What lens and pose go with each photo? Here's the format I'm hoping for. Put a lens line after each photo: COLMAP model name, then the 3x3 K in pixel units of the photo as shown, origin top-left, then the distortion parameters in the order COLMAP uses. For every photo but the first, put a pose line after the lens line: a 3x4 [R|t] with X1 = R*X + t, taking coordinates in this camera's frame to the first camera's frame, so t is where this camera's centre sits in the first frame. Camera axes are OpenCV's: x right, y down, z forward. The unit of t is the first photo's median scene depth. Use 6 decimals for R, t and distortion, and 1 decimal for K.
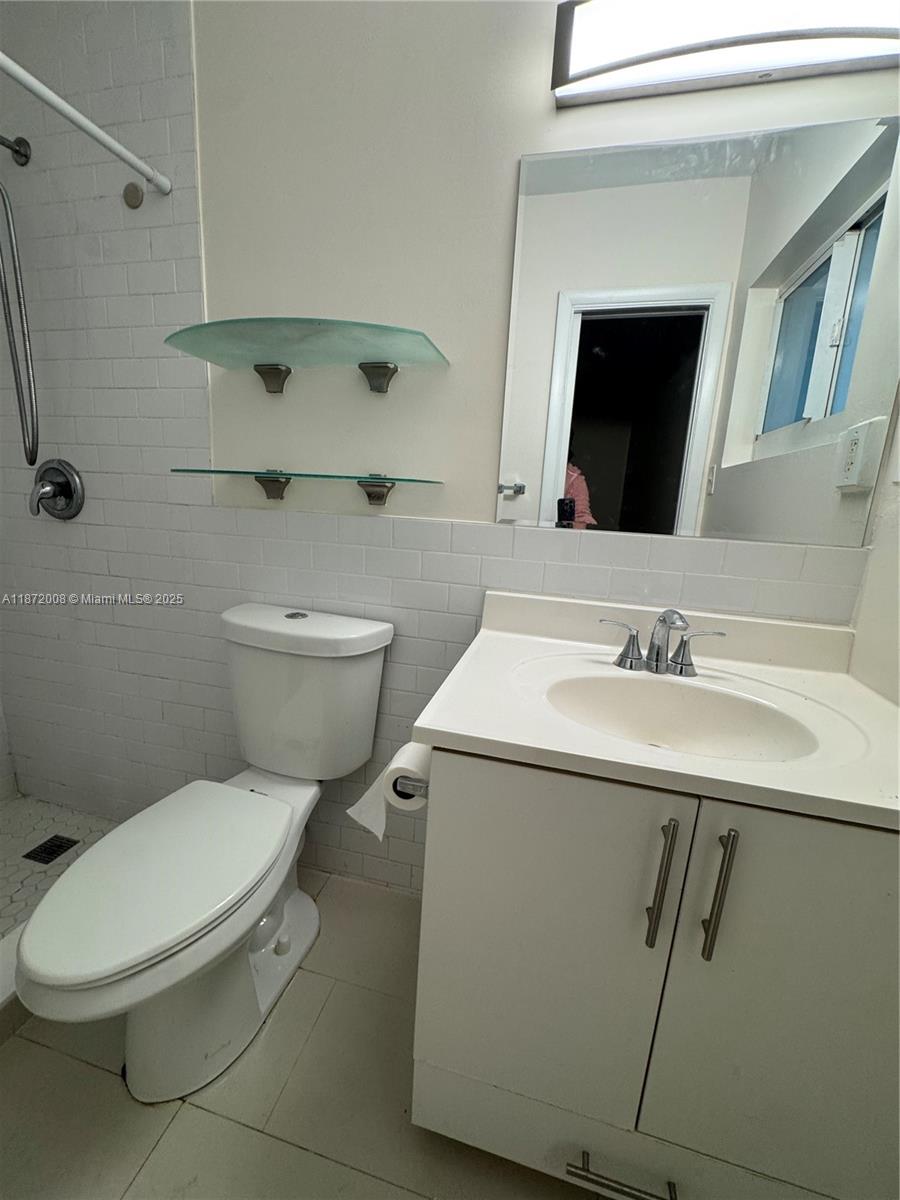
lens RADIAL K [[481.4, 0, 448.7], [0, 481.4, 599.2], [0, 0, 1]] dist [-0.003248, 0.000128]
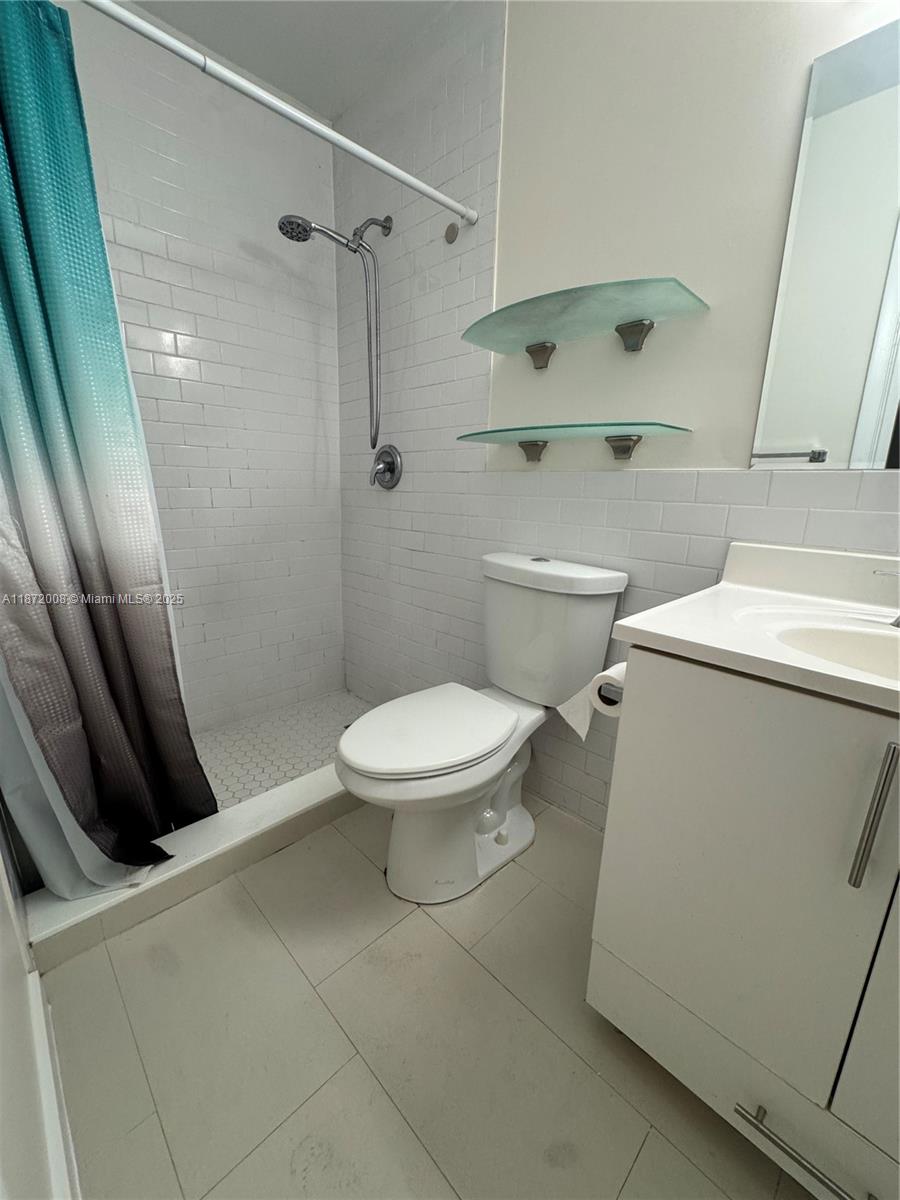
lens RADIAL K [[481.4, 0, 450.8], [0, 481.4, 597.9], [0, 0, 1]] dist [-0.003248, 0.000128]
pose [[0.854545, 0.088229, -0.511829, 0.101544], [-0.091697, 0.995615, 0.018527, 0.128692], [0.511219, 0.031101, 0.858888, -0.097745]]
